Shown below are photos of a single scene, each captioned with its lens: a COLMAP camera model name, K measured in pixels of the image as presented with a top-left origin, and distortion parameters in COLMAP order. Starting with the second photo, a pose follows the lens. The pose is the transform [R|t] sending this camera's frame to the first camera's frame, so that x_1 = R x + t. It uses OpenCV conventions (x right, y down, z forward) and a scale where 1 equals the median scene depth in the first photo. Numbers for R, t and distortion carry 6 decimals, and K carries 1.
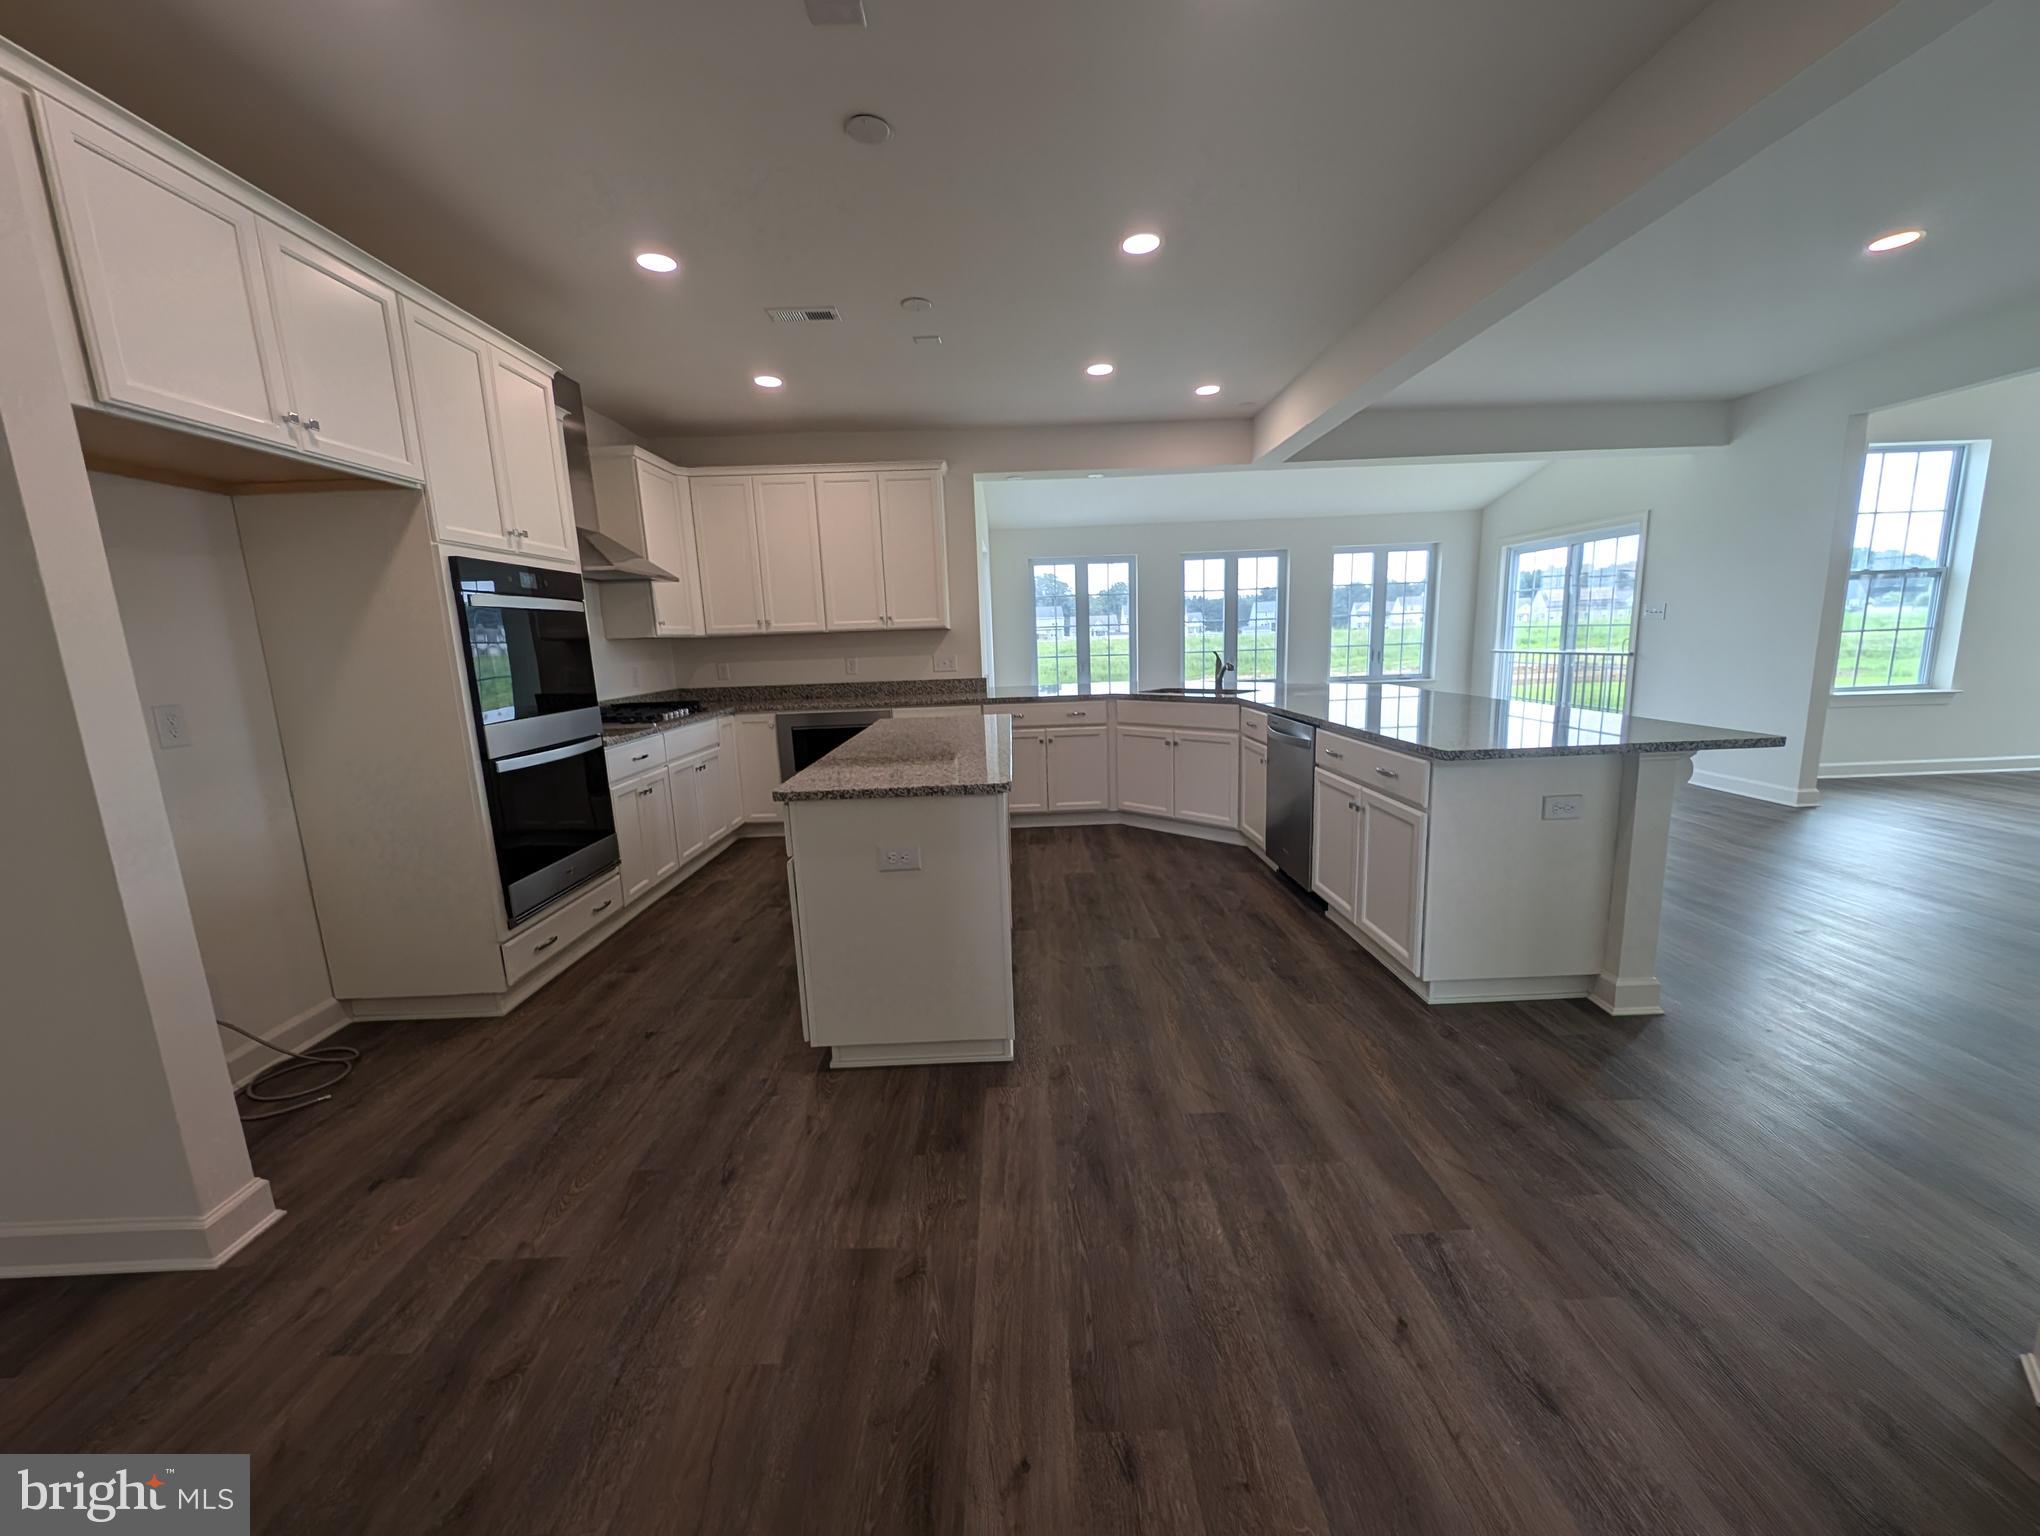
lens RADIAL K [[786.7, 0, 1021.5], [0, 786.7, 768.8], [0, 0, 1]] dist [-0.001915, -0.000810]
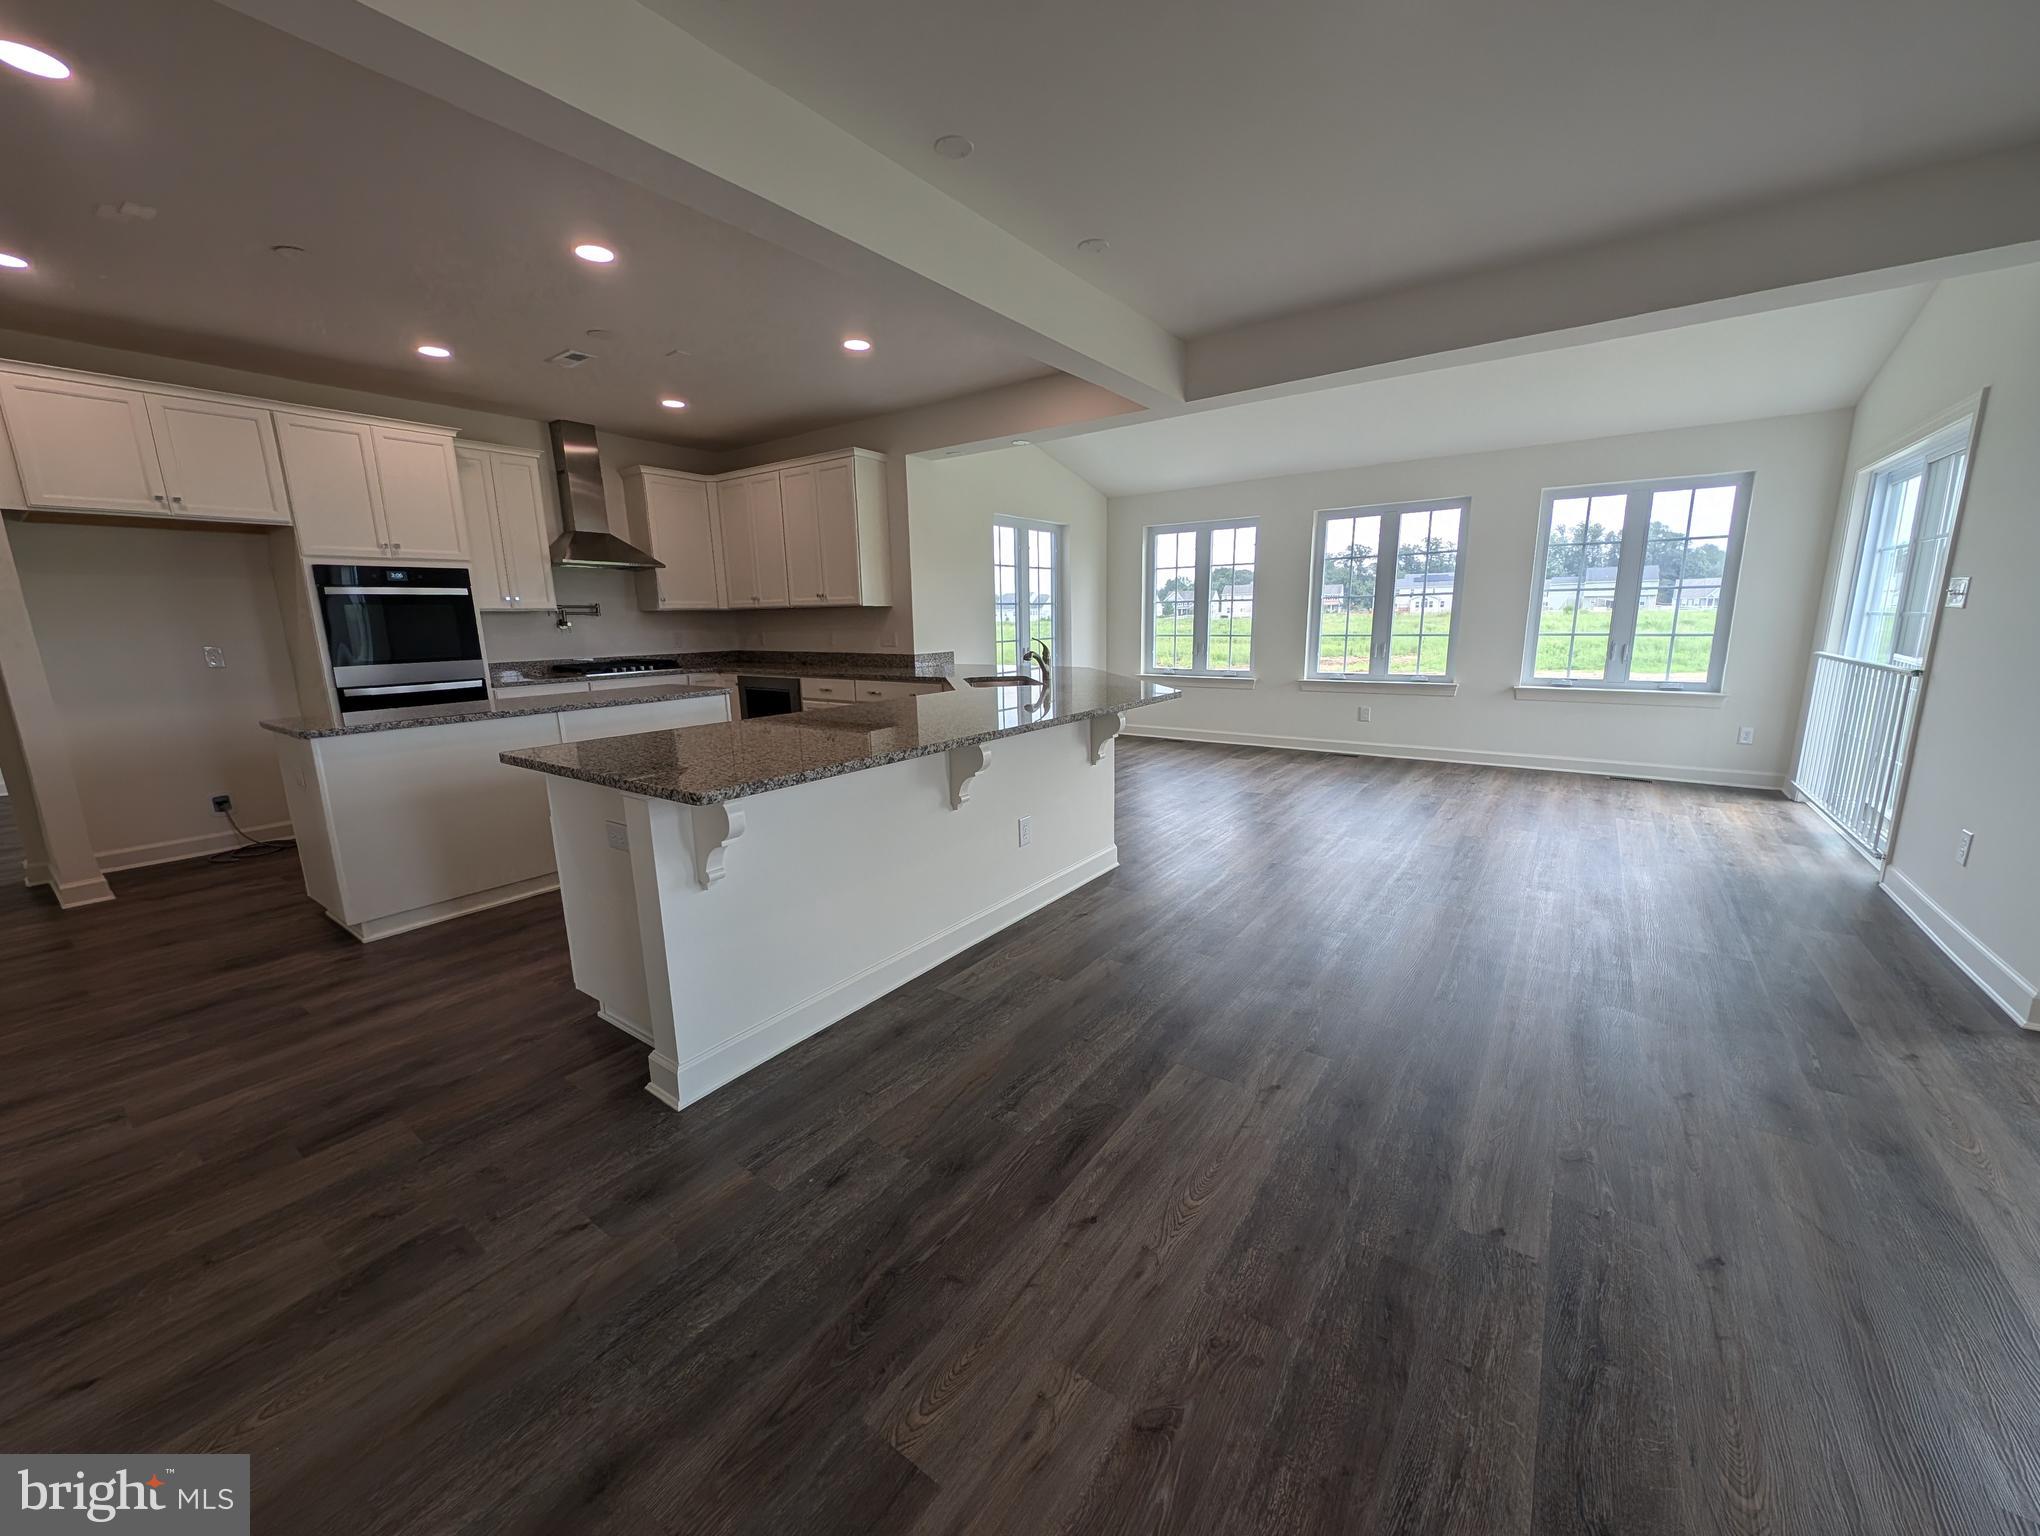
lens RADIAL K [[786.7, 0, 1024.5], [0, 786.7, 769.2], [0, 0, 1]] dist [-0.001915, -0.000810]
pose [[0.803039, 0.143190, -0.578468, 0.768926], [-0.116395, 0.989695, 0.083400, -0.078774], [0.584449, 0.000357, 0.811431, 0.269696]]
